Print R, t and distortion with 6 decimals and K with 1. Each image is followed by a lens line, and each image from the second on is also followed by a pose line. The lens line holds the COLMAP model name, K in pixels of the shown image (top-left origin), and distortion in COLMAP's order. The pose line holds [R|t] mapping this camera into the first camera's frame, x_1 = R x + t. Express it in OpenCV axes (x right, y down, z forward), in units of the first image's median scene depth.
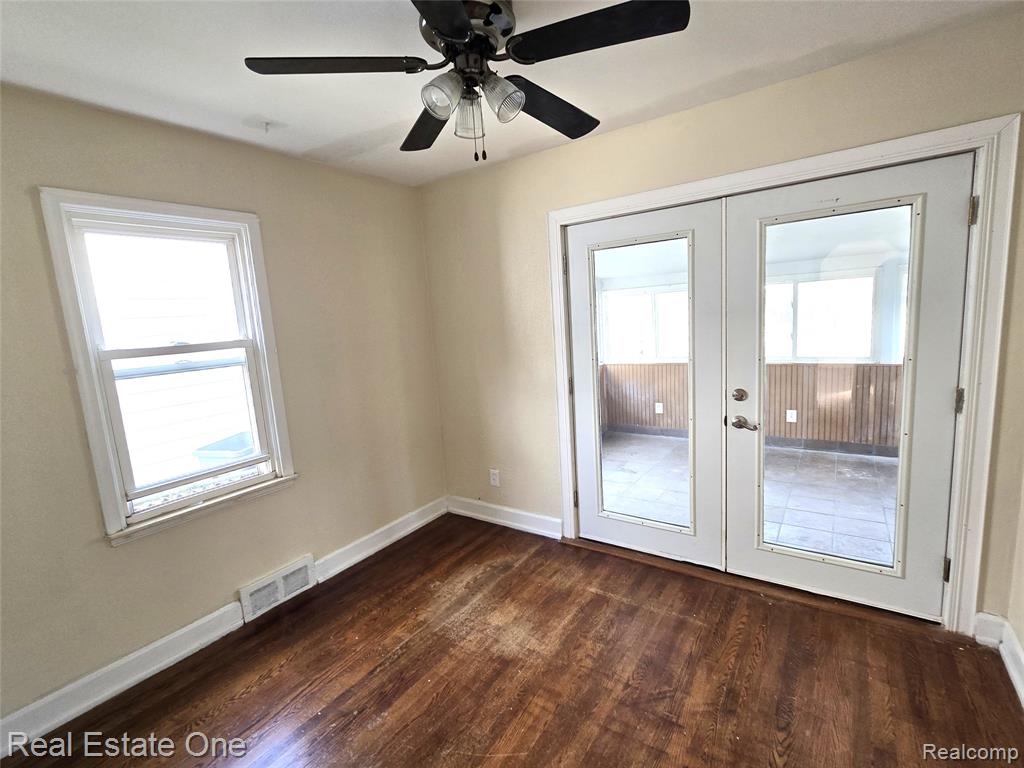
lens RADIAL K [[473.8, 0, 509.0], [0, 473.8, 383.5], [0, 0, 1]] dist [0.001092, 0.000926]
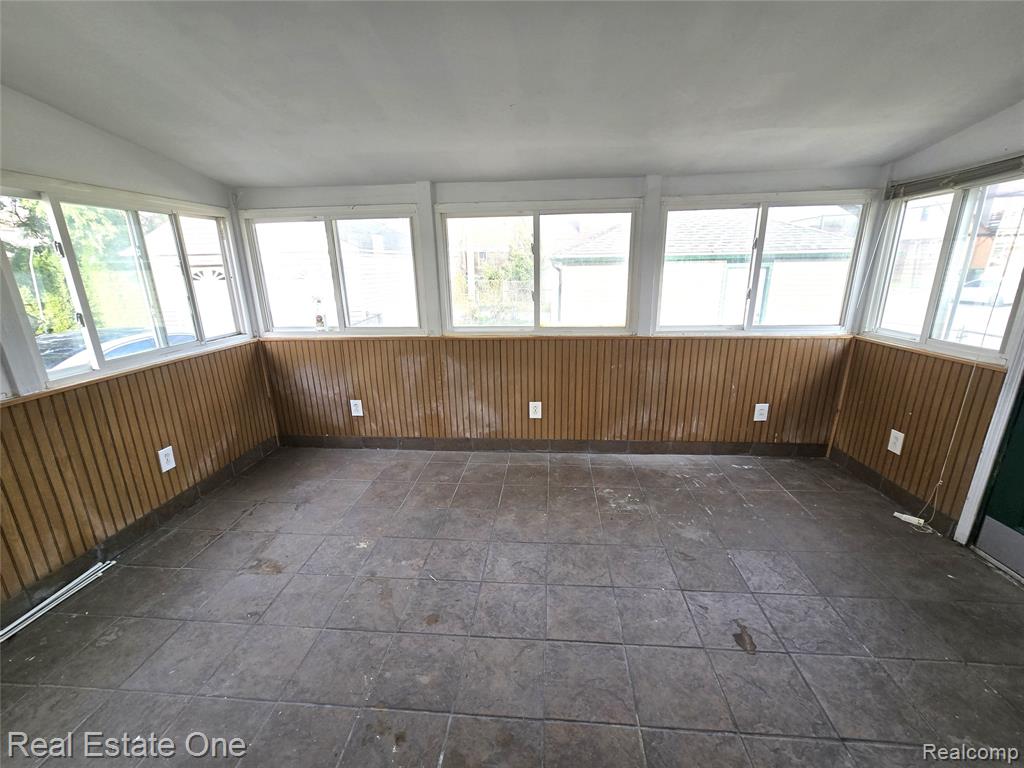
lens RADIAL K [[414.1, 0, 511.2], [0, 414.1, 374.4], [0, 0, 1]] dist [-0.001321, 0.001066]
pose [[0.868538, -0.083481, 0.488542, 0.588888], [0.034878, 0.993564, 0.107772, -0.117268], [-0.494394, -0.076565, 0.865859, 1.074721]]
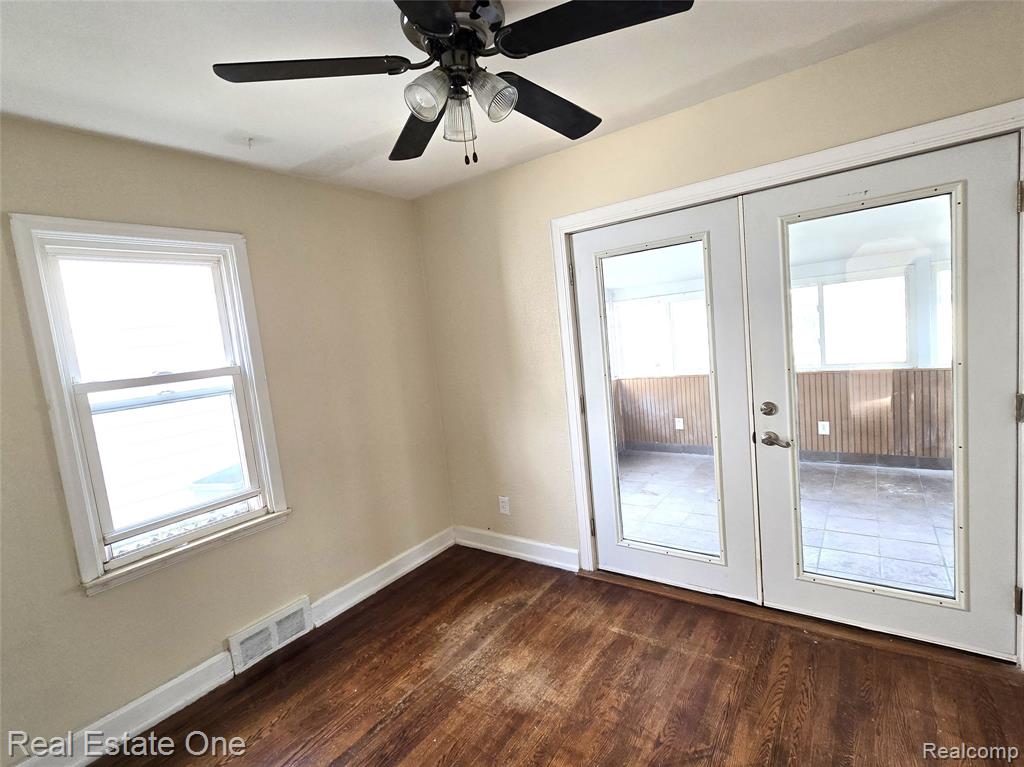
lens RADIAL K [[491.0, 0, 507.3], [0, 491.0, 383.4], [0, 0, 1]] dist [0.001098, 0.000509]
pose [[0.999089, -0.033299, -0.026679, 0.012475], [0.032276, 0.998760, -0.037905, -0.004628], [0.027908, 0.037009, 0.998925, 0.042497]]
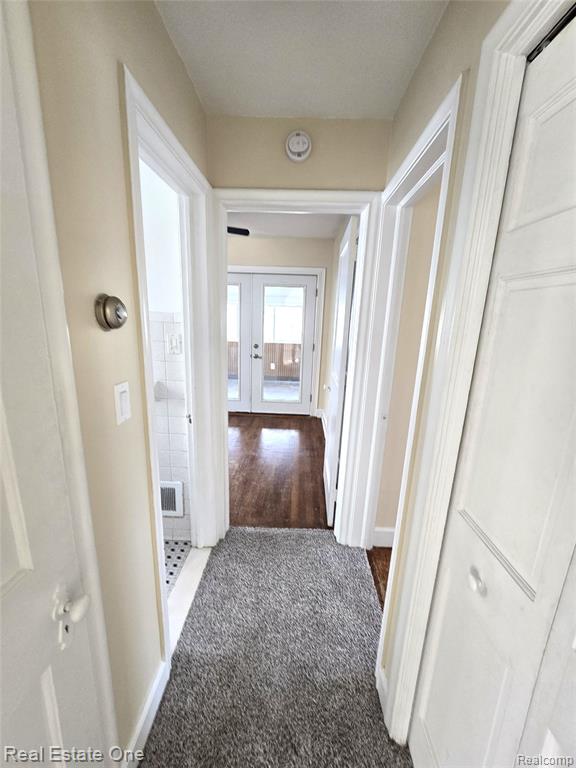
lens RADIAL K [[310.6, 0, 285.9], [0, 310.6, 391.7], [0, 0, 1]] dist [-0.001321, 0.001066]
pose [[0.837874, -0.038068, 0.544534, -0.379846], [-0.009732, 0.996365, 0.084630, 0.139362], [-0.545776, -0.076209, 0.834458, -0.655935]]
